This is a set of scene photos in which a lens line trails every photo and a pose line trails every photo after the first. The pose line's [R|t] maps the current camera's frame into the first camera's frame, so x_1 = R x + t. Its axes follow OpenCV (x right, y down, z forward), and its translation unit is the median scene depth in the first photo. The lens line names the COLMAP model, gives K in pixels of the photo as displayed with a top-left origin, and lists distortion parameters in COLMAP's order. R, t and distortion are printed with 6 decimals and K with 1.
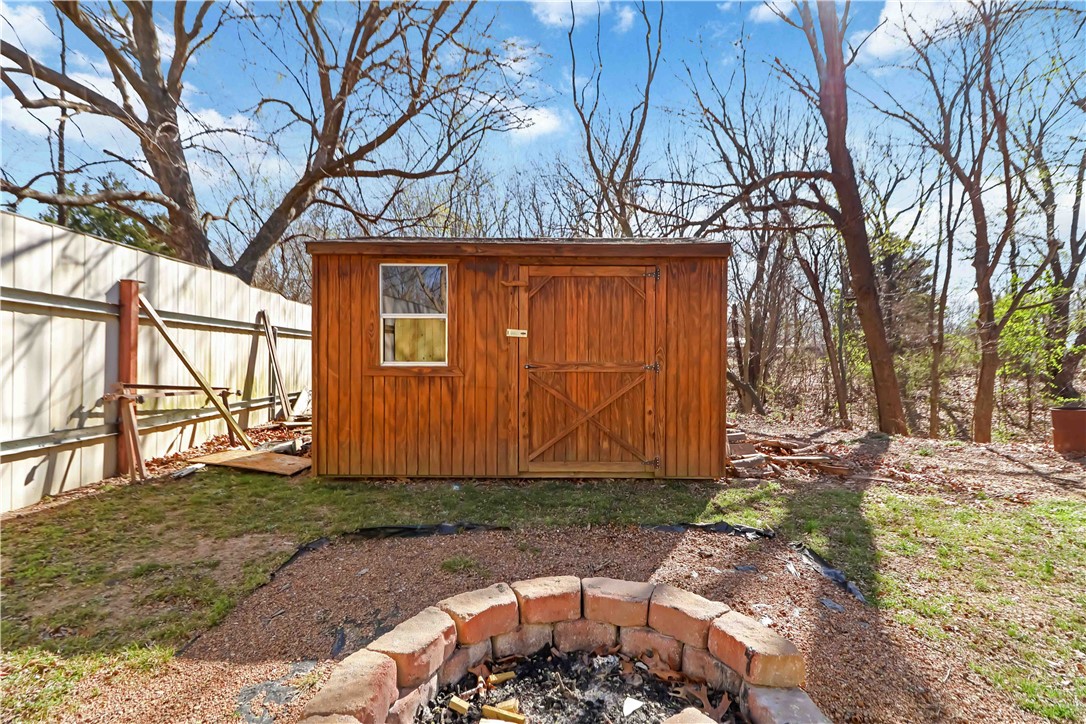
lens RADIAL K [[498.6, 0, 543.8], [0, 498.6, 358.3], [0, 0, 1]] dist [0.014269, -0.008994]
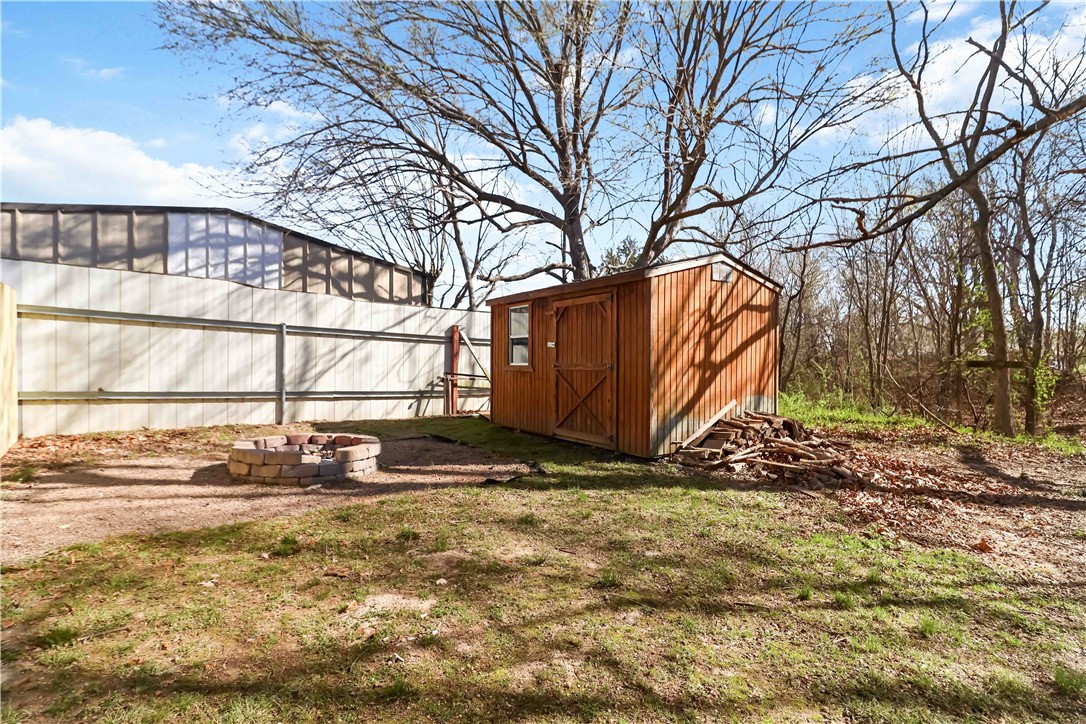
lens RADIAL K [[498.6, 0, 551.4], [0, 498.6, 366.1], [0, 0, 1]] dist [0.014269, -0.008994]
pose [[0.582936, 0.007816, -0.812481, 1.216780], [-0.016208, 0.999867, -0.002010, 0.020517], [0.812357, 0.014341, 0.582985, 0.087775]]
